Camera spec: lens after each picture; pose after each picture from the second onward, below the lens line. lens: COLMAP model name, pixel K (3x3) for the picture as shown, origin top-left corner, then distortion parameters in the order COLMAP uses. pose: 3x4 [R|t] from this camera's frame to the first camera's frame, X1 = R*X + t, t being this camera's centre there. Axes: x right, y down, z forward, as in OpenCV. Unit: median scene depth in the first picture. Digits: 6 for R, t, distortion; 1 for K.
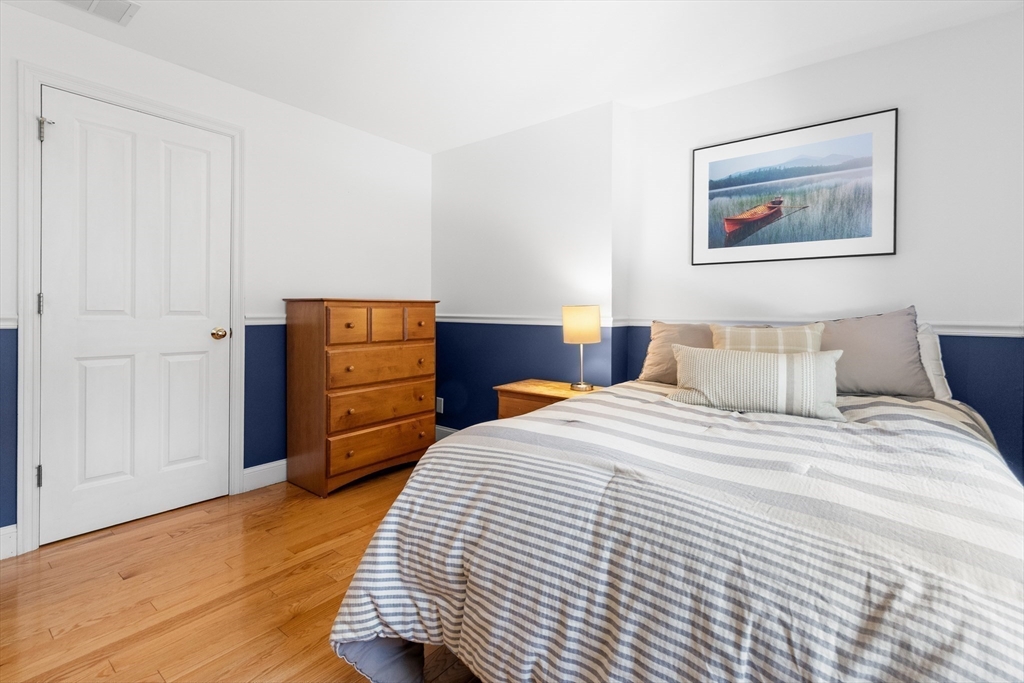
lens RADIAL K [[464.8, 0, 515.5], [0, 464.8, 326.5], [0, 0, 1]] dist [-0.000027, -0.000050]
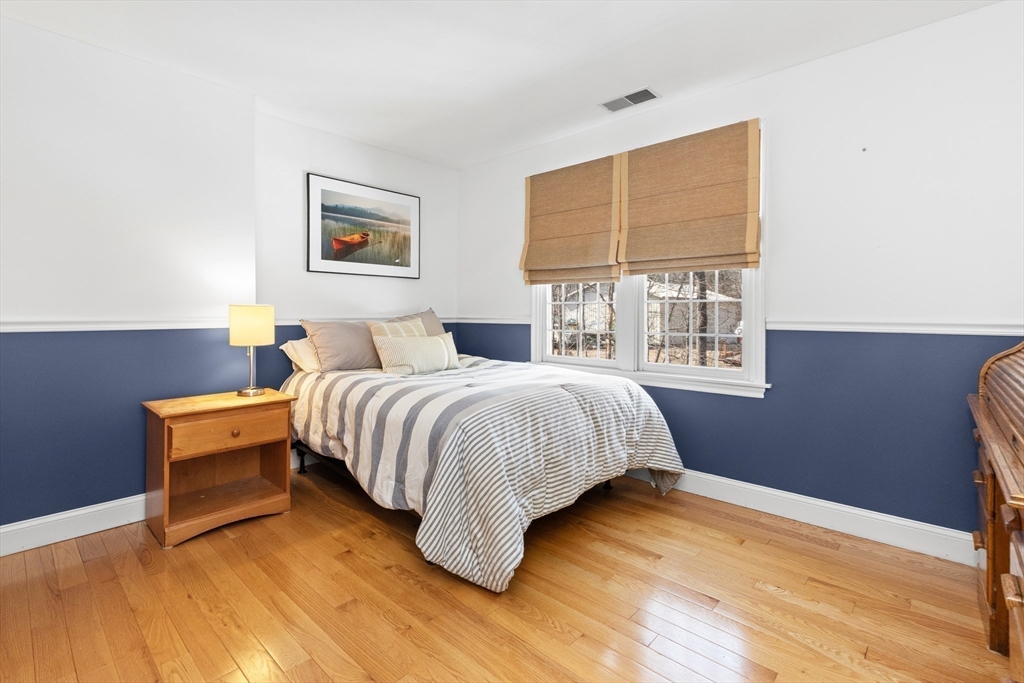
lens RADIAL K [[464.8, 0, 515.5], [0, 464.8, 326.5], [0, 0, 1]] dist [-0.000027, -0.000050]
pose [[0.087166, -0.036102, 0.995539, -0.821148], [0.027248, 0.999056, 0.033844, -0.020901], [-0.995821, 0.024177, 0.088067, 0.423259]]
